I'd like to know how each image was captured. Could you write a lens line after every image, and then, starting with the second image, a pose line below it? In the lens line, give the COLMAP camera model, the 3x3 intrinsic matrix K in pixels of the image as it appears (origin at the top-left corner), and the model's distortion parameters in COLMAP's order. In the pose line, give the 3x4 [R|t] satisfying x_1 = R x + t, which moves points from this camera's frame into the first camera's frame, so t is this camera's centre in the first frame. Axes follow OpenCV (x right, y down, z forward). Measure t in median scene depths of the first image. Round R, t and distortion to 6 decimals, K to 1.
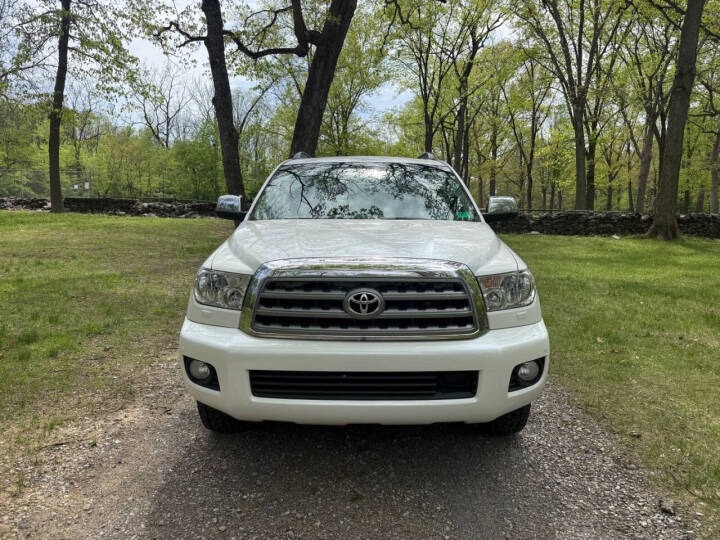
lens RADIAL K [[509.7, 0, 359.8], [0, 509.7, 272.2], [0, 0, 1]] dist [0.037326, -0.048713]
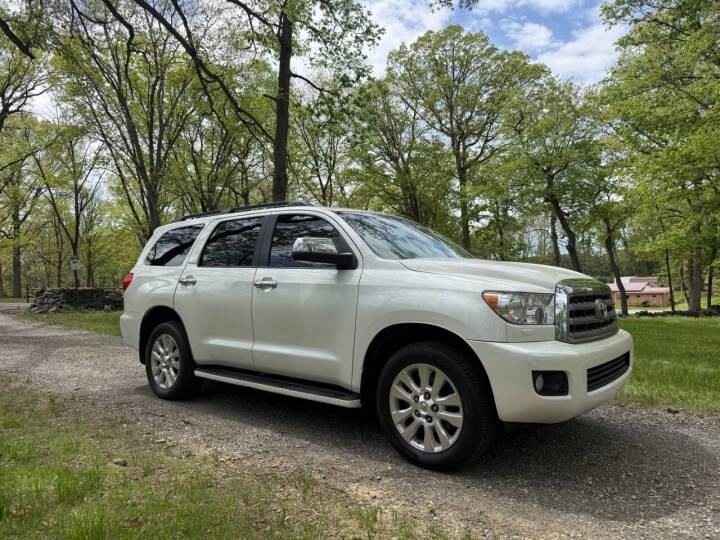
lens RADIAL K [[509.7, 0, 362.3], [0, 509.7, 276.2], [0, 0, 1]] dist [0.037326, -0.048713]
pose [[0.628360, 0.004287, 0.777911, -1.141013], [0.116702, 0.988149, -0.099713, 0.025166], [-0.769119, 0.153439, 0.620413, 0.477481]]
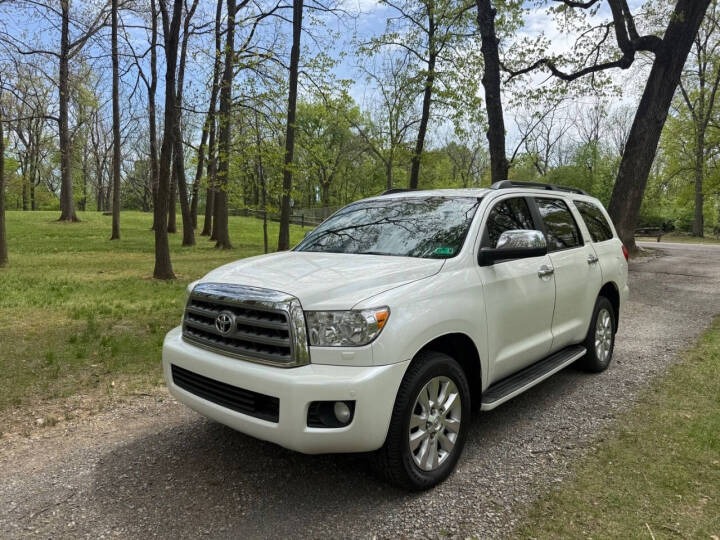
lens RADIAL K [[509.7, 0, 361.7], [0, 509.7, 271.2], [0, 0, 1]] dist [0.037326, -0.048713]
pose [[0.750180, 0.047927, -0.659494, 0.804194], [-0.081321, 0.996486, -0.020086, -0.049489], [0.656214, 0.068699, 0.751441, 0.222620]]
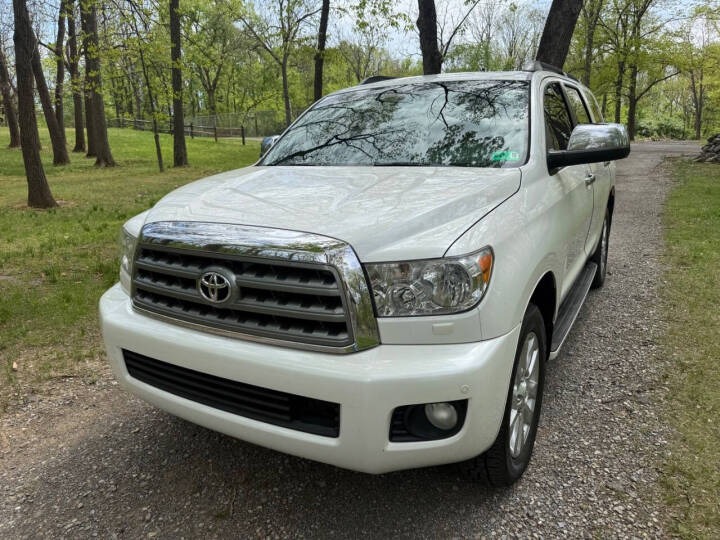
lens RADIAL K [[509.7, 0, 361.5], [0, 509.7, 275.5], [0, 0, 1]] dist [0.037326, -0.048713]
pose [[0.869178, 0.098803, -0.484528, 0.434022], [-0.029711, 0.988500, 0.148273, -0.057796], [0.493606, -0.114480, 0.862118, 0.344729]]
